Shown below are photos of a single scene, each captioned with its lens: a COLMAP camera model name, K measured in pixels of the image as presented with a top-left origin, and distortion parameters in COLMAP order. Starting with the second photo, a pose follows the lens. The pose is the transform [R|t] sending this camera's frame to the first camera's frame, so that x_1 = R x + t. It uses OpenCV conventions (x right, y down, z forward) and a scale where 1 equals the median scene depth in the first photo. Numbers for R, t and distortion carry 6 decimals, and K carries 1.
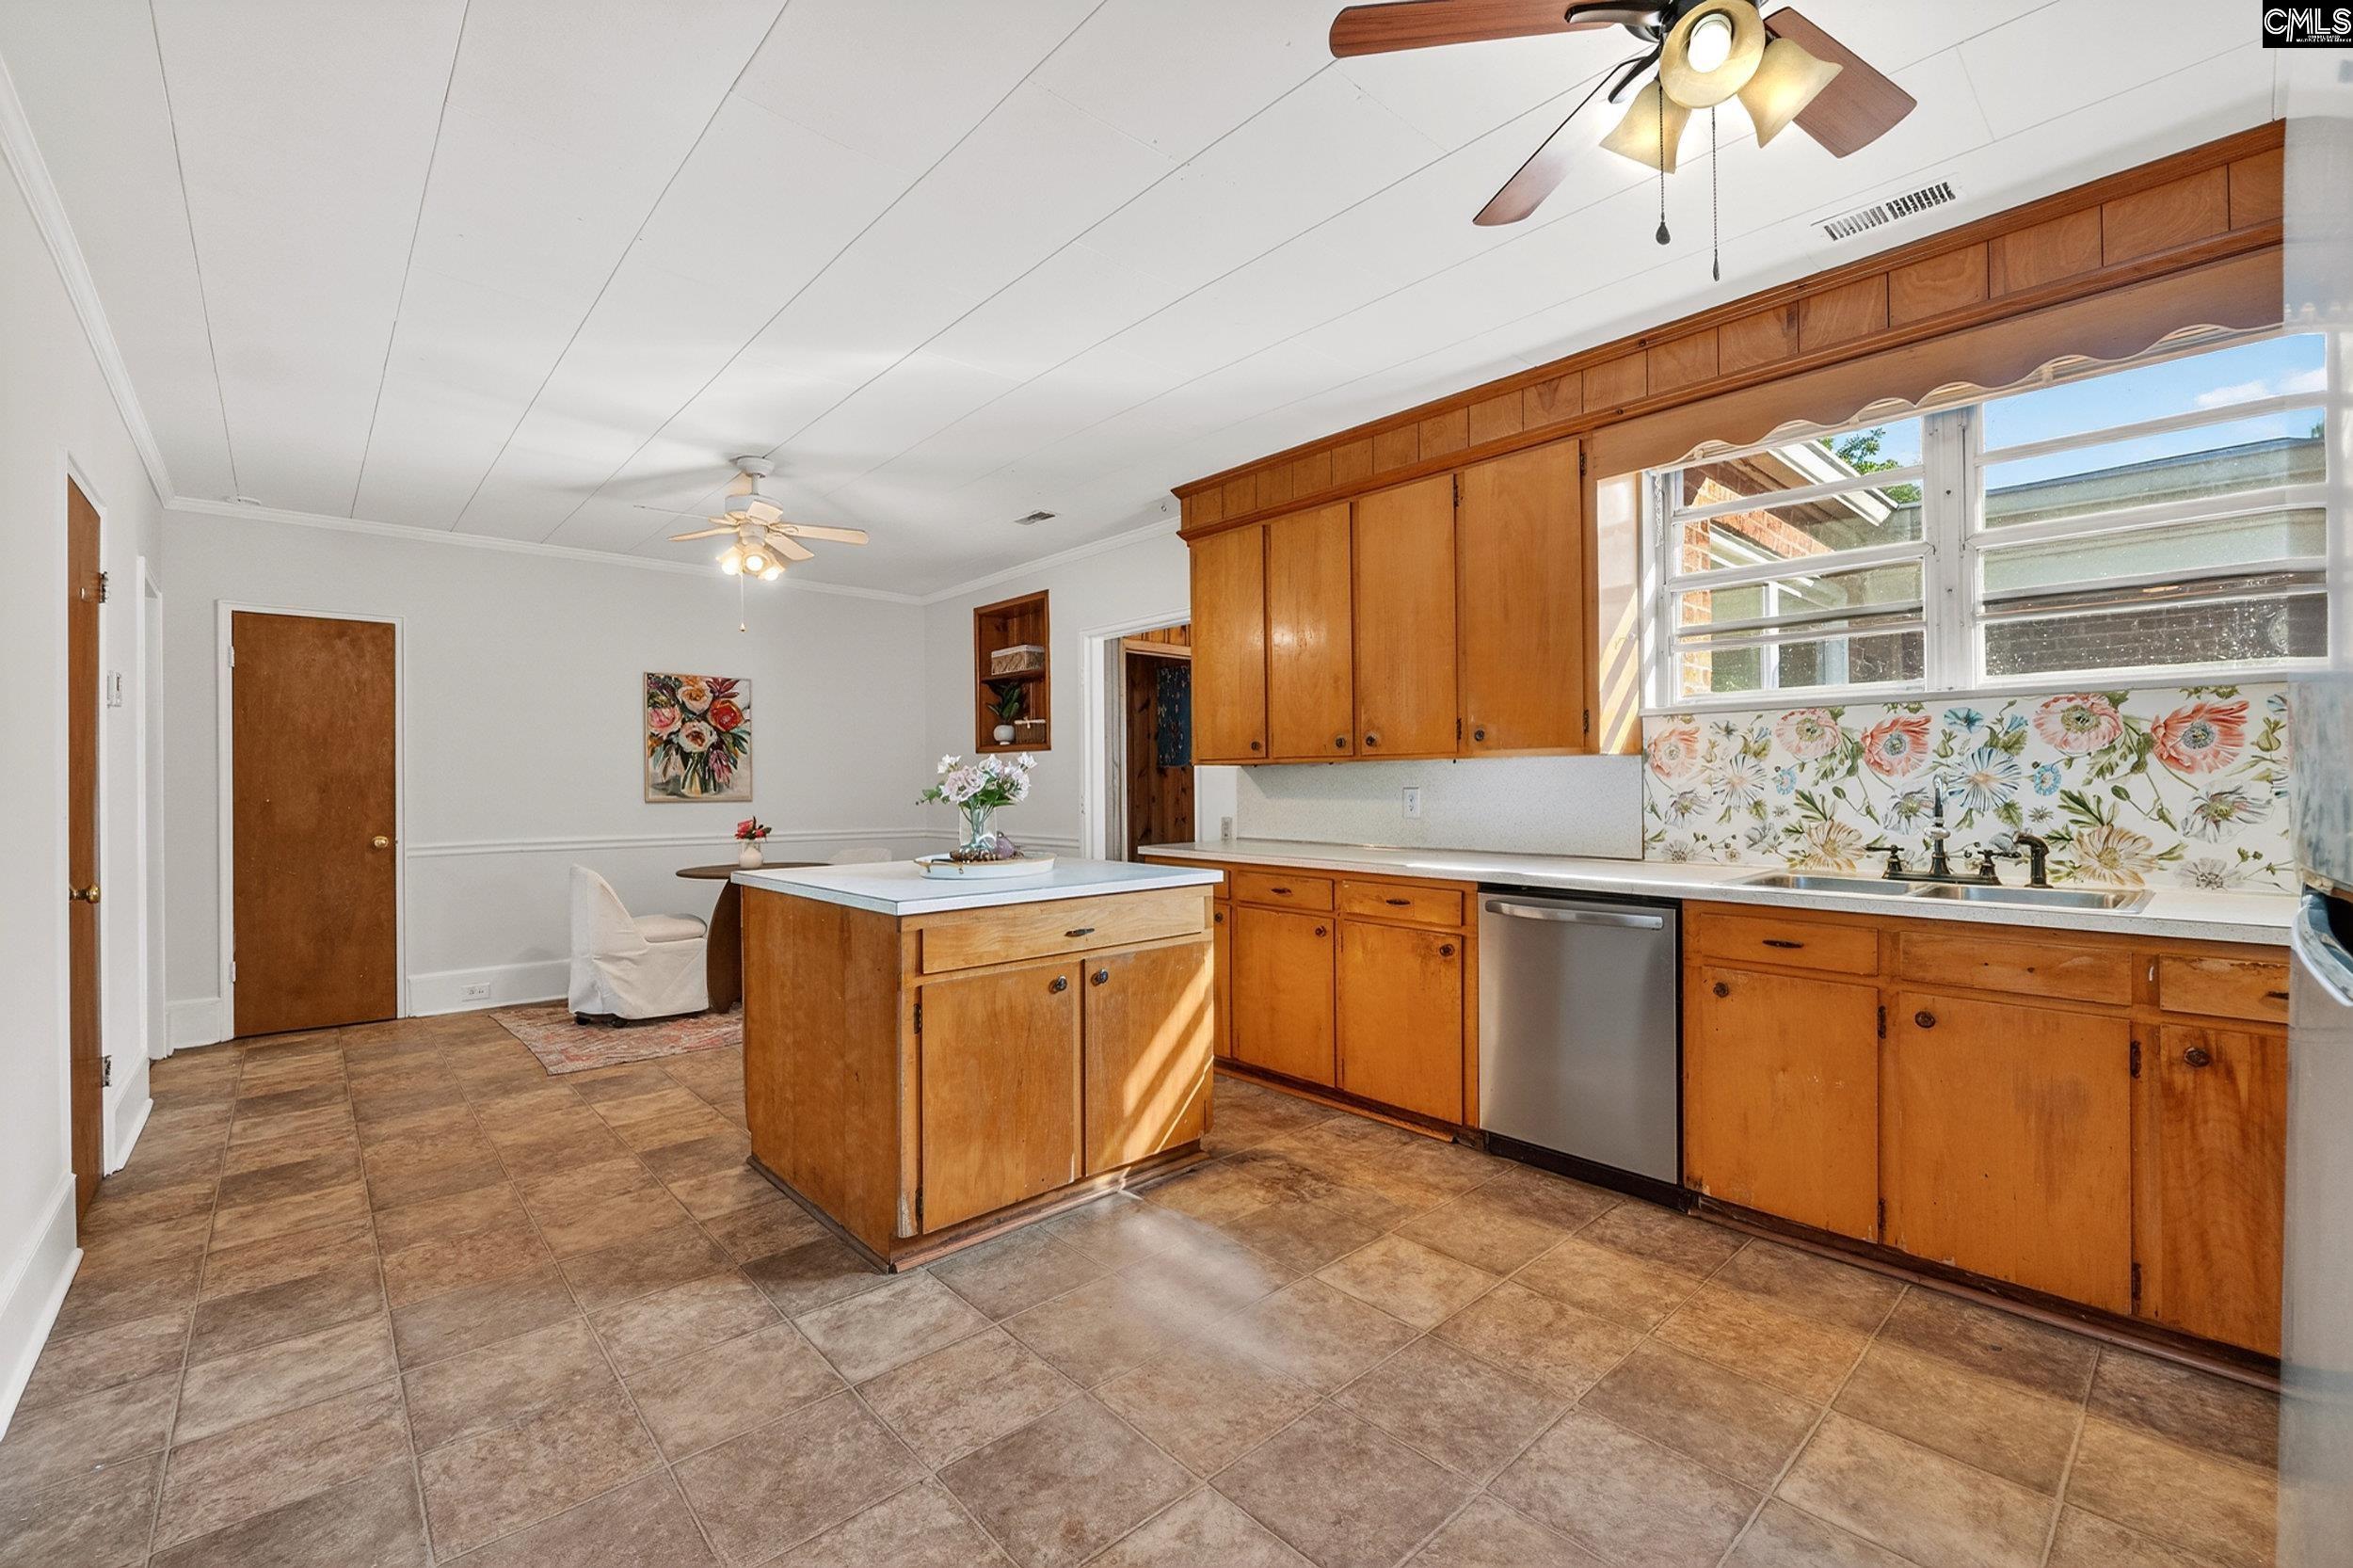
lens RADIAL K [[990.2, 0, 1162.8], [0, 990.2, 774.8], [0, 0, 1]] dist [-0.005186, -0.000229]
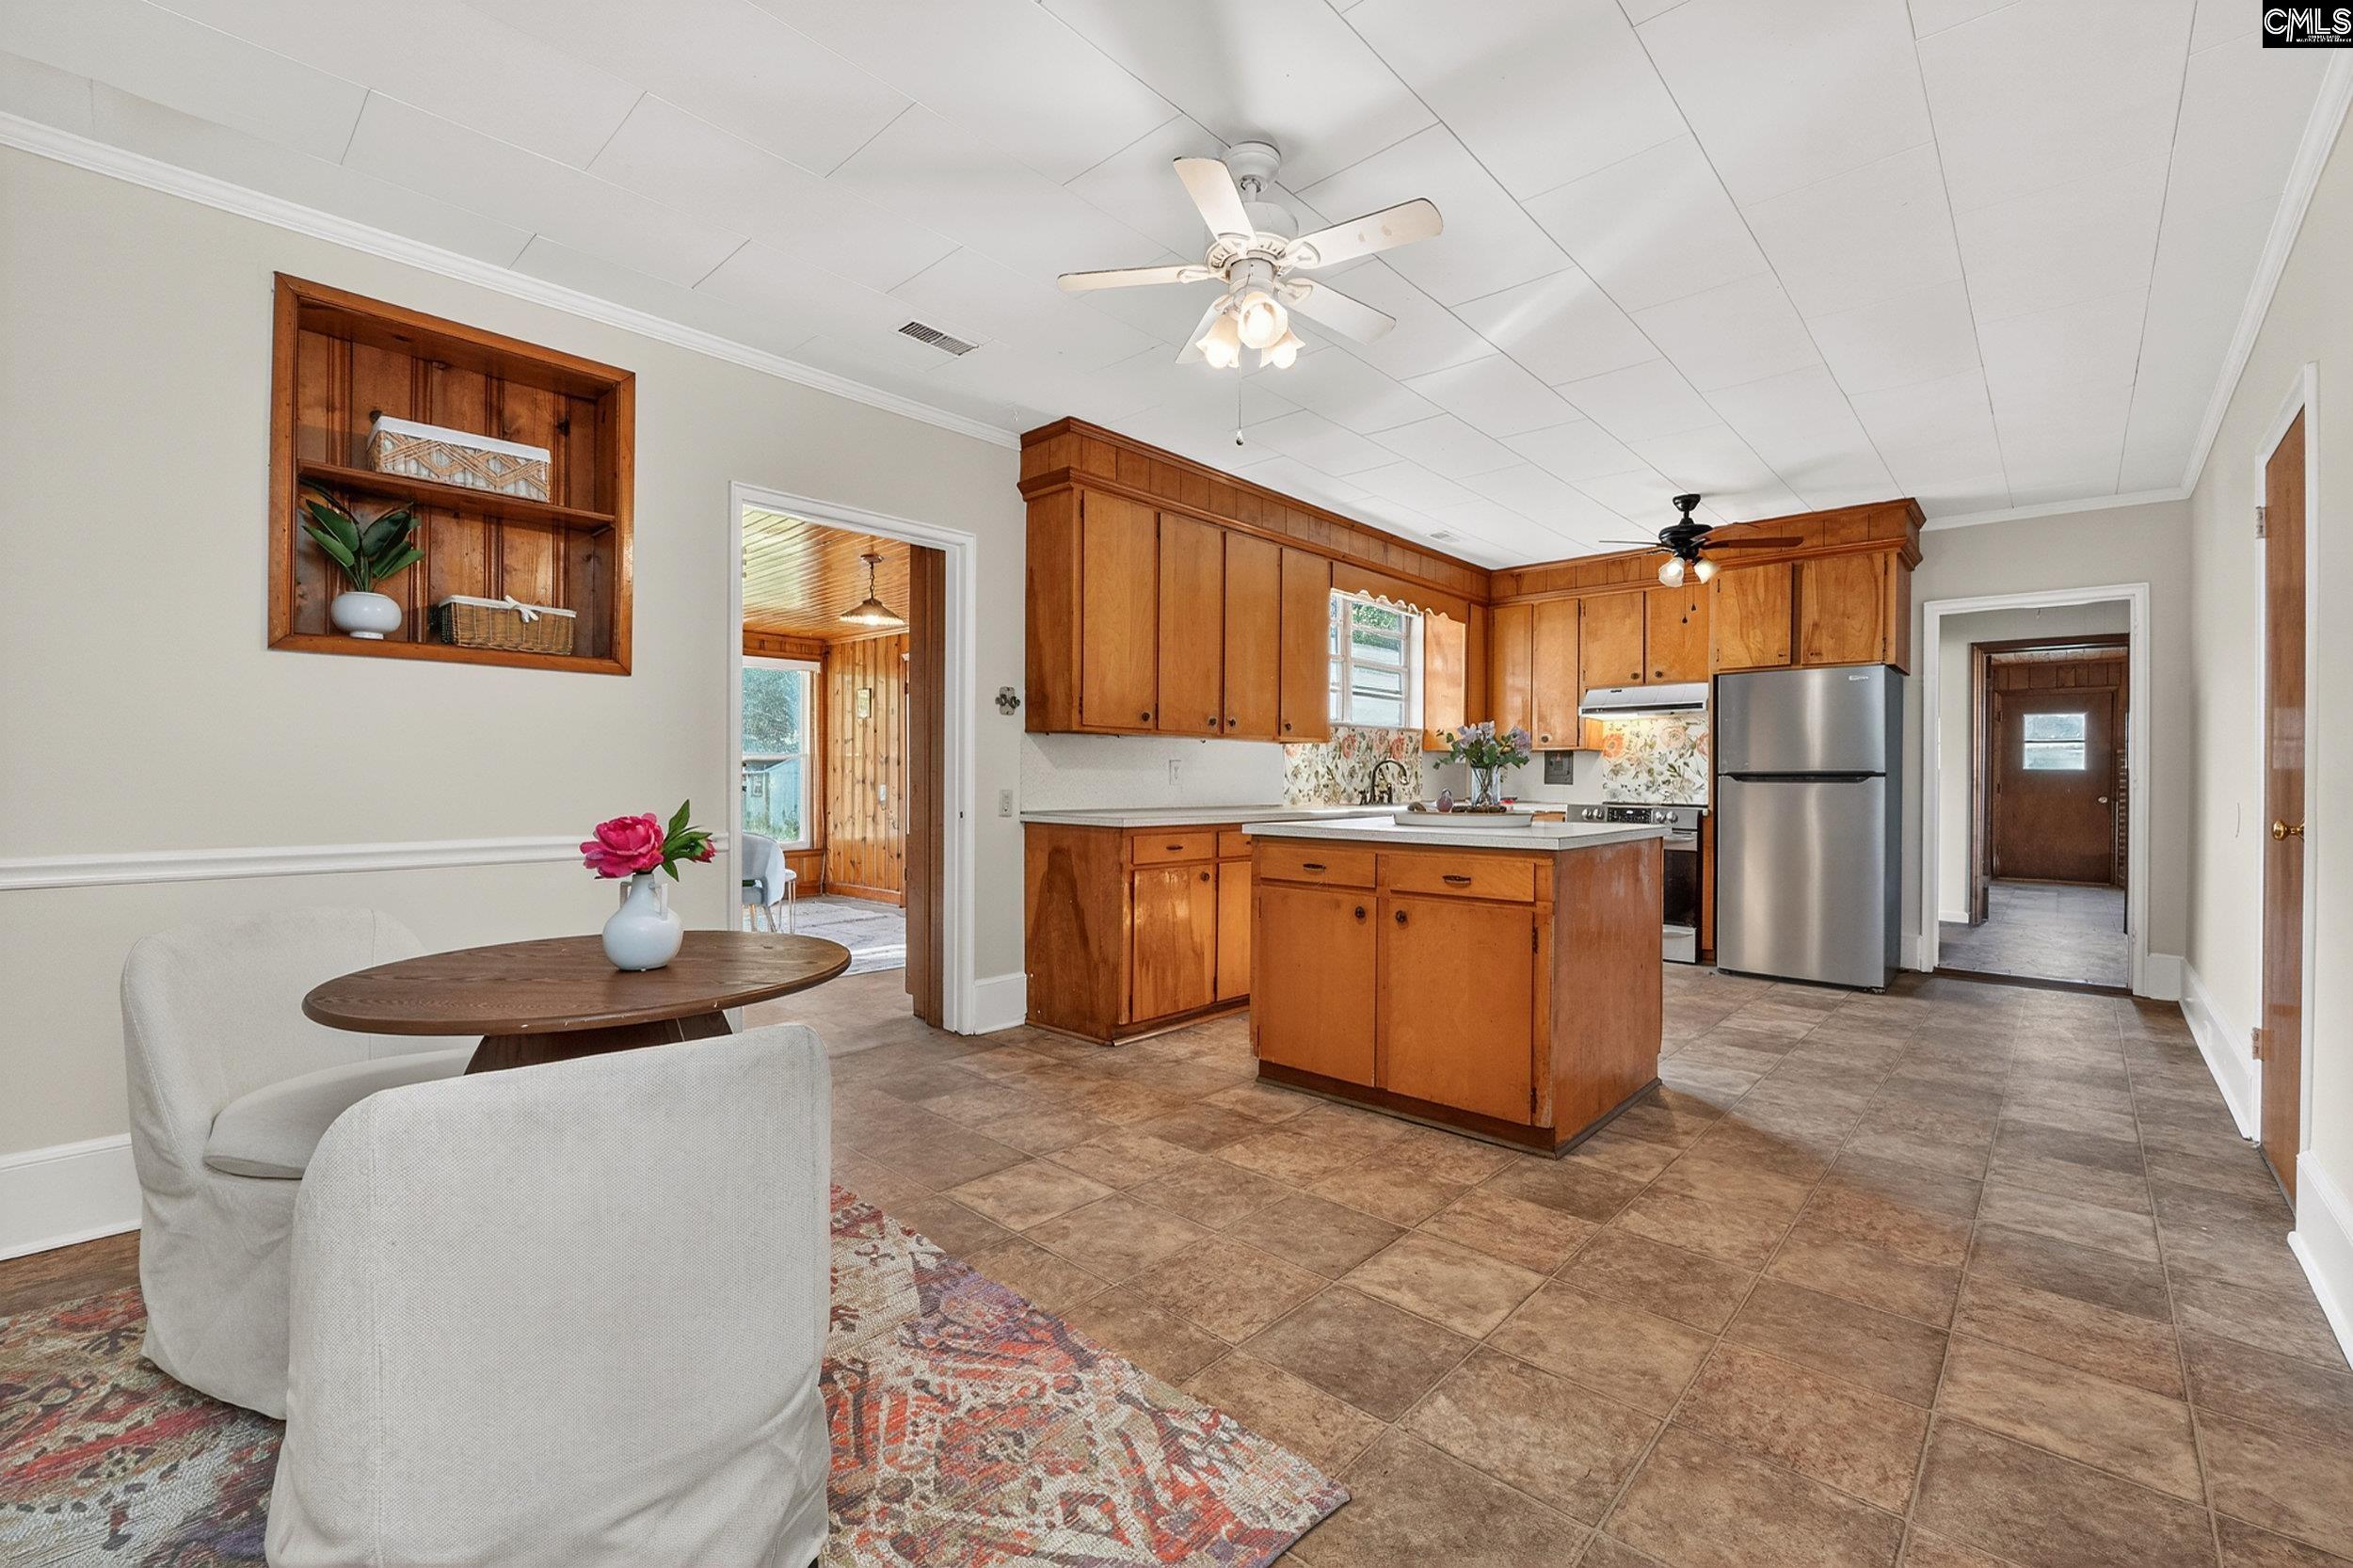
lens RADIAL K [[990.2, 0, 1166.1], [0, 990.2, 800.5], [0, 0, 1]] dist [-0.005186, -0.000229]
pose [[-0.105713, -0.022186, 0.994149, -1.371847], [-0.018429, 0.999623, 0.020349, 0.053190], [-0.994226, -0.016170, -0.106082, 1.564631]]
